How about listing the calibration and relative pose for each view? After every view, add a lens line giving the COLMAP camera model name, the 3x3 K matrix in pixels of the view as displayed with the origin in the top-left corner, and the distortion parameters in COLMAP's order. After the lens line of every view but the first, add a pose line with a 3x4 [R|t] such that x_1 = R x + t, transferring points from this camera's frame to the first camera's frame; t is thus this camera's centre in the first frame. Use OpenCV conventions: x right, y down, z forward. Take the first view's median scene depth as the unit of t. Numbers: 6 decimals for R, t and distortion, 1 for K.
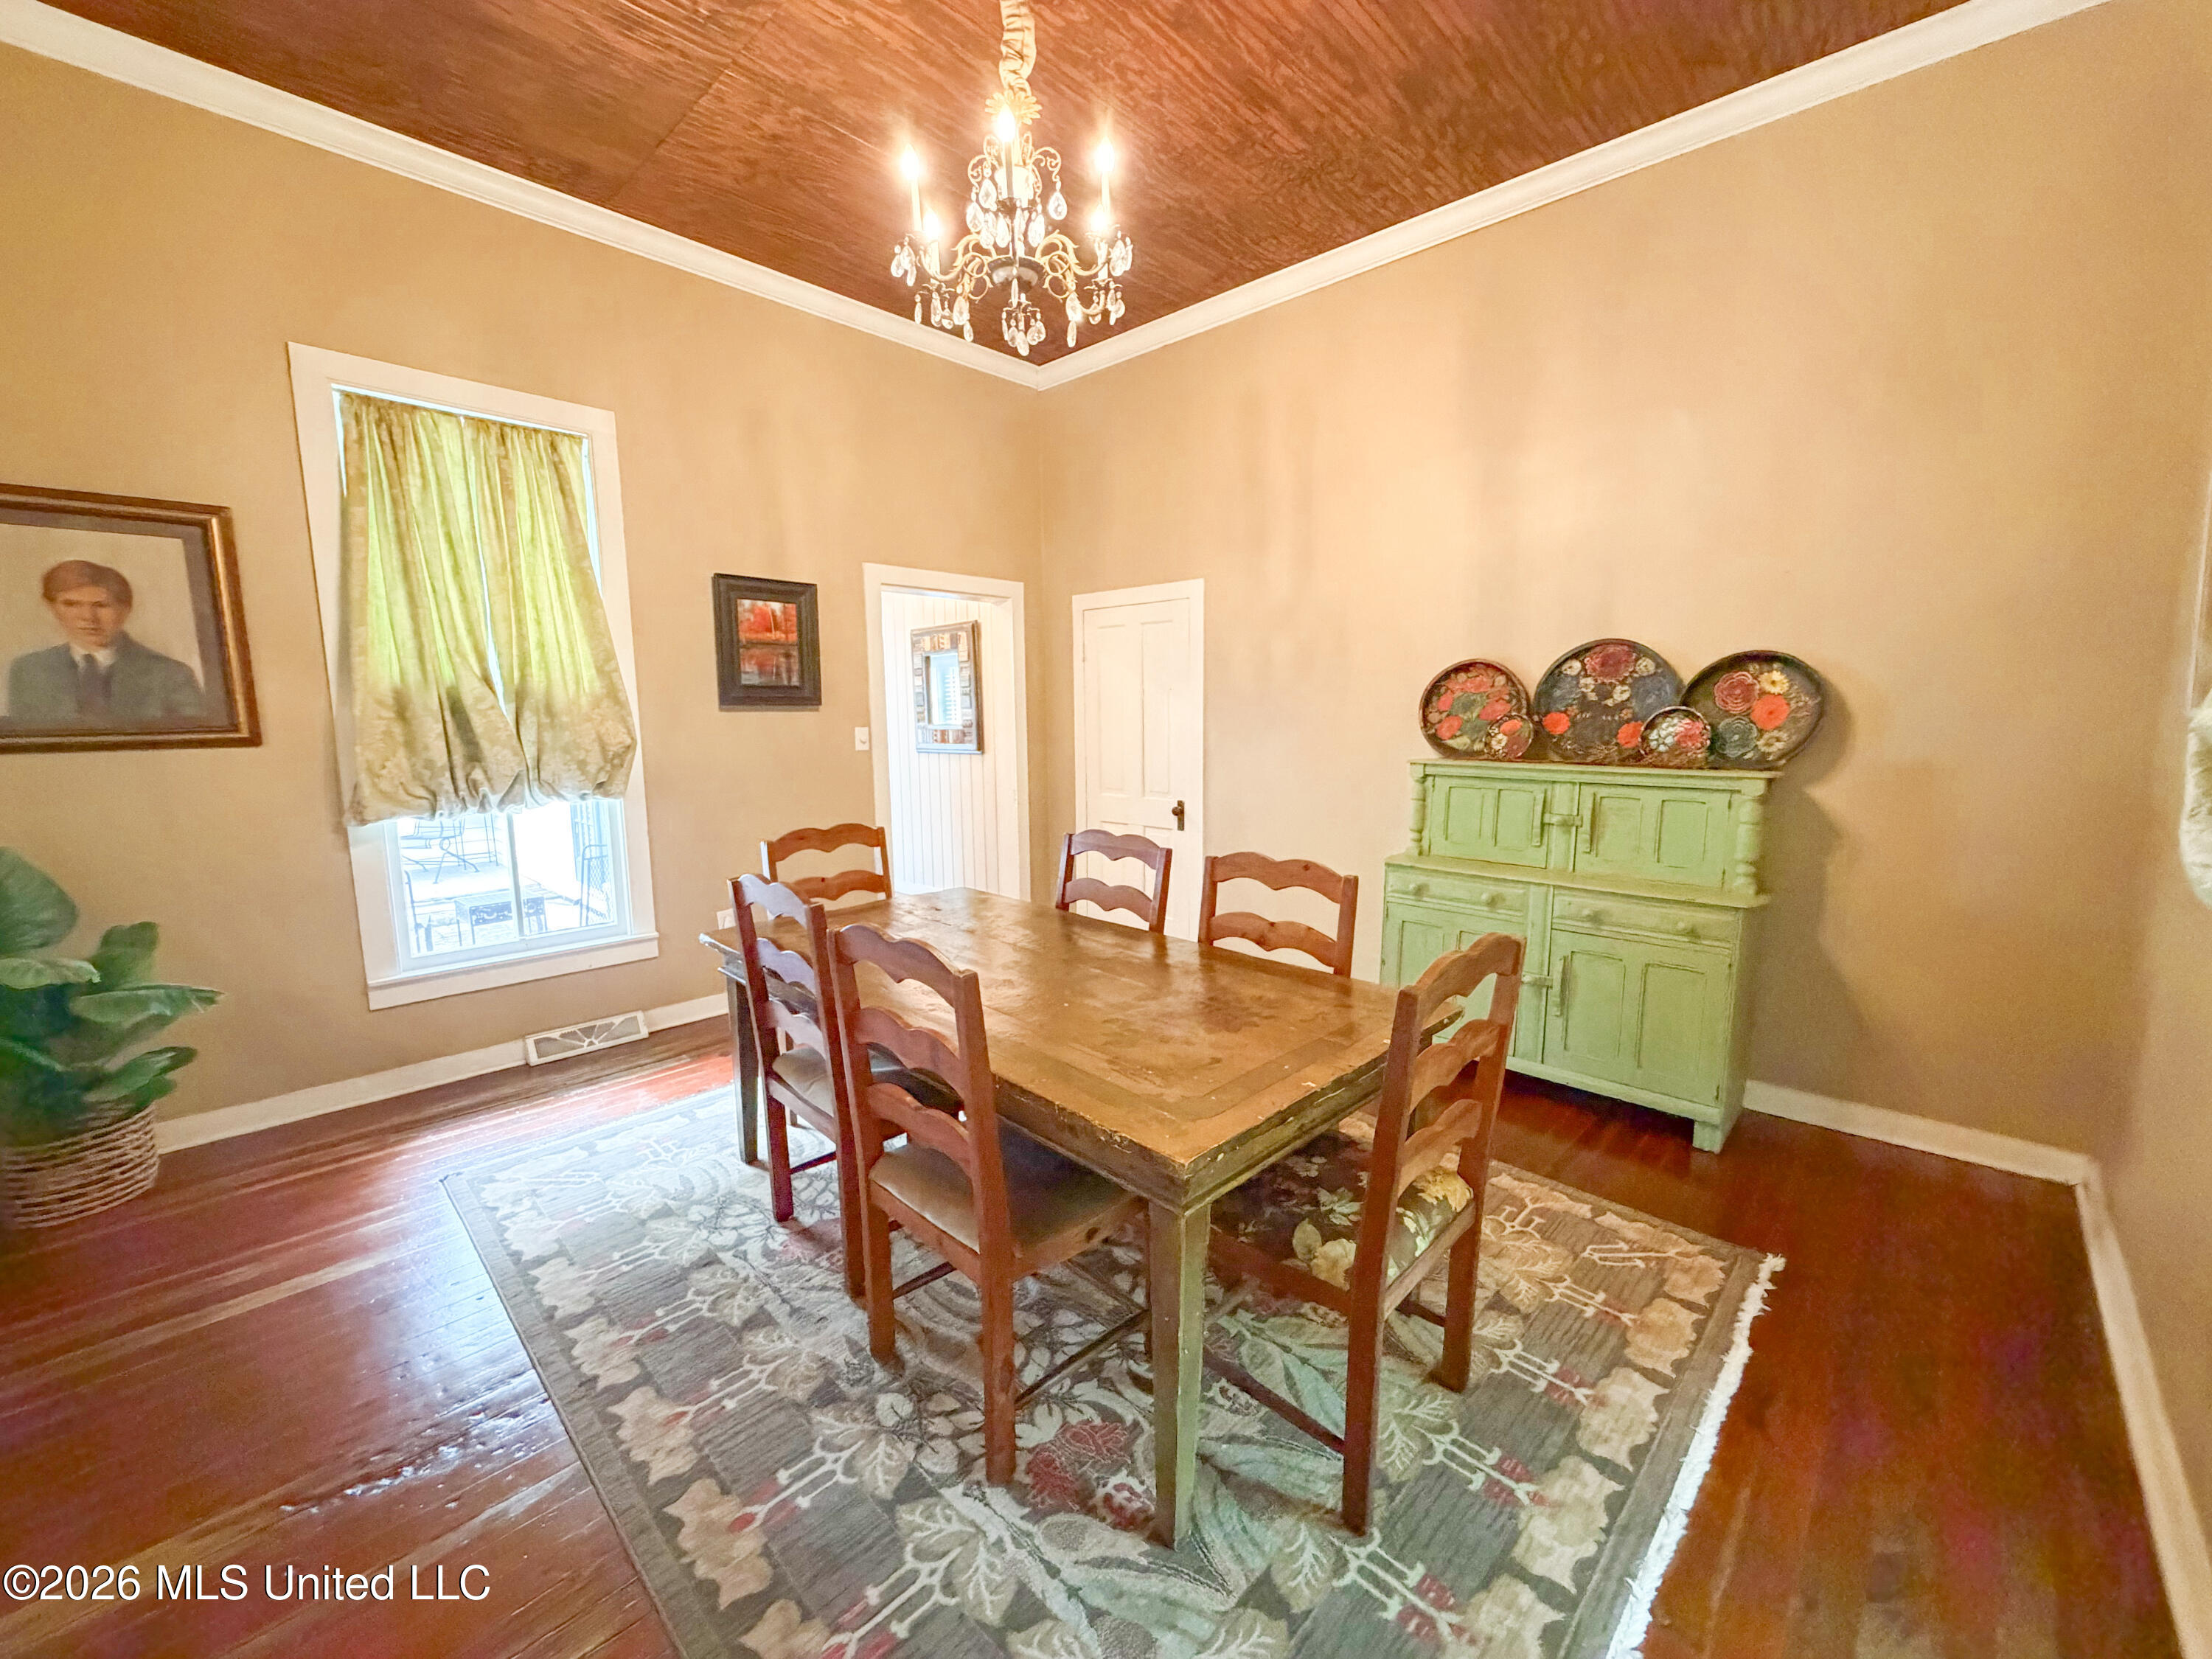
lens RADIAL K [[884.6, 0, 1104.6], [0, 884.6, 825.0], [0, 0, 1]] dist [0.000970, 0.000328]
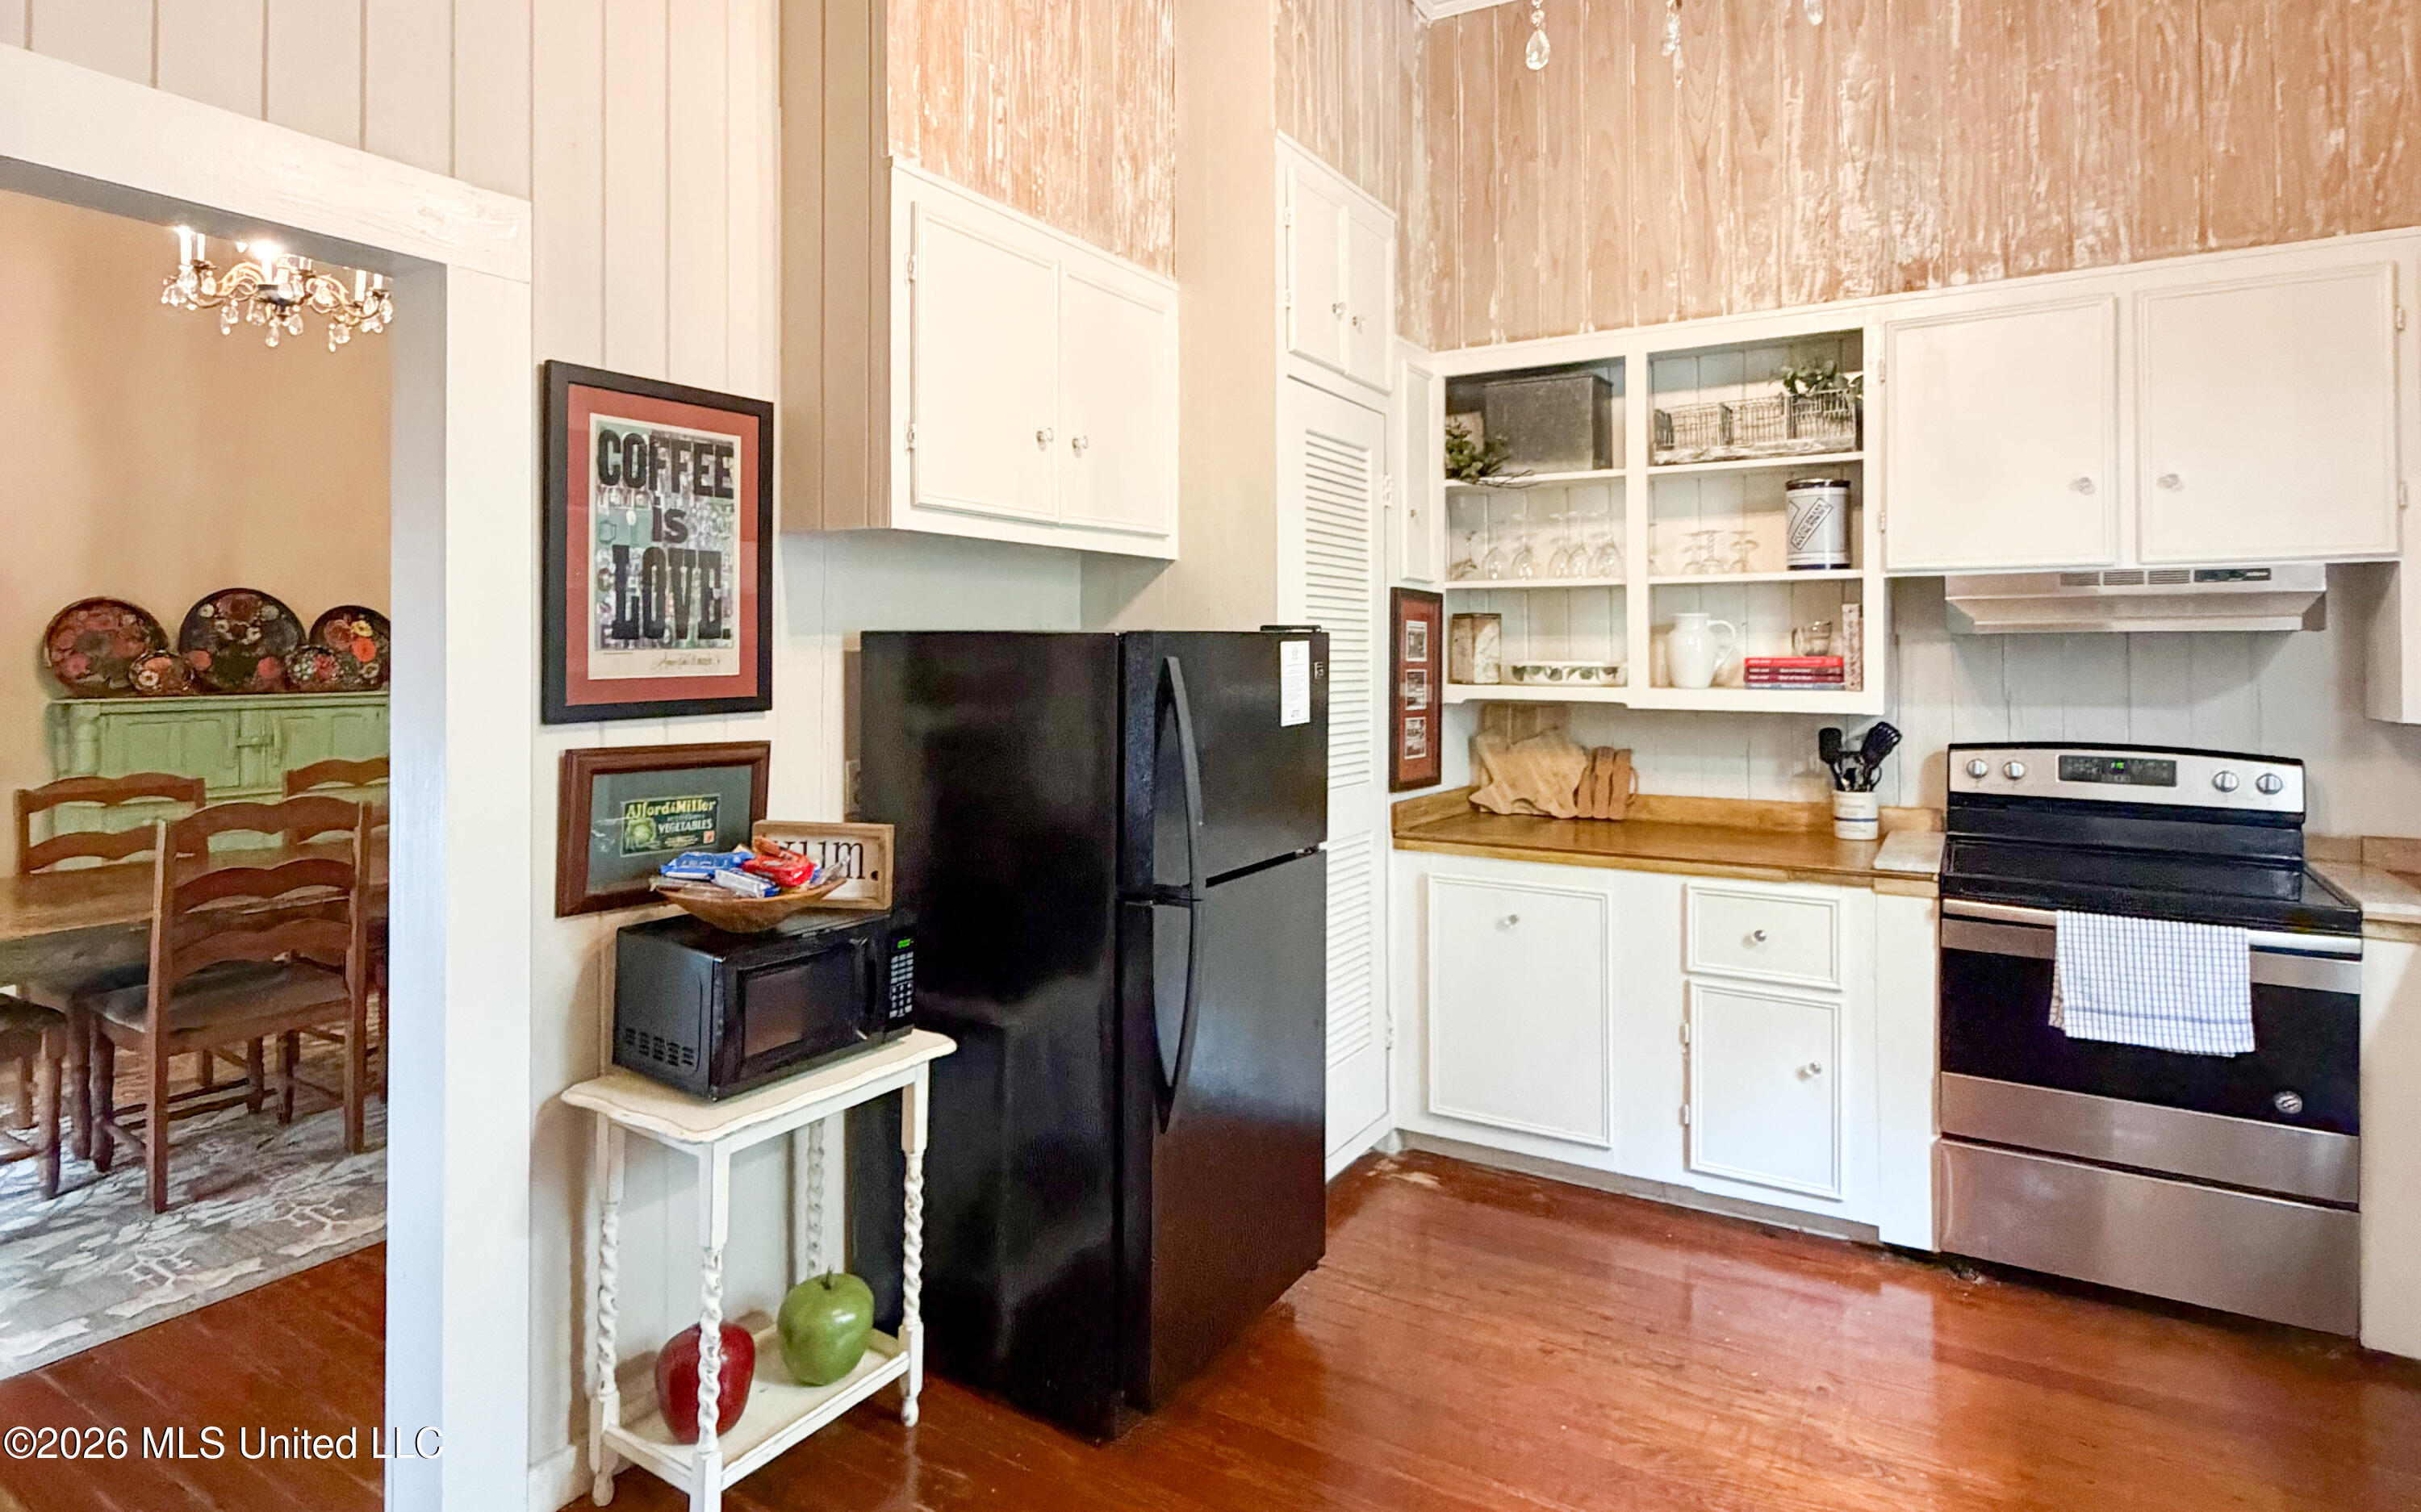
lens RADIAL K [[1289.6, 0, 1208.5], [0, 1289.6, 635.1], [0, 0, 1]] dist [-0.002041, 0.000701]
pose [[-0.223766, 0.014341, 0.974537, -1.391422], [0.129199, 0.991504, 0.015075, -0.007706], [-0.966042, 0.129282, -0.223718, 0.147083]]
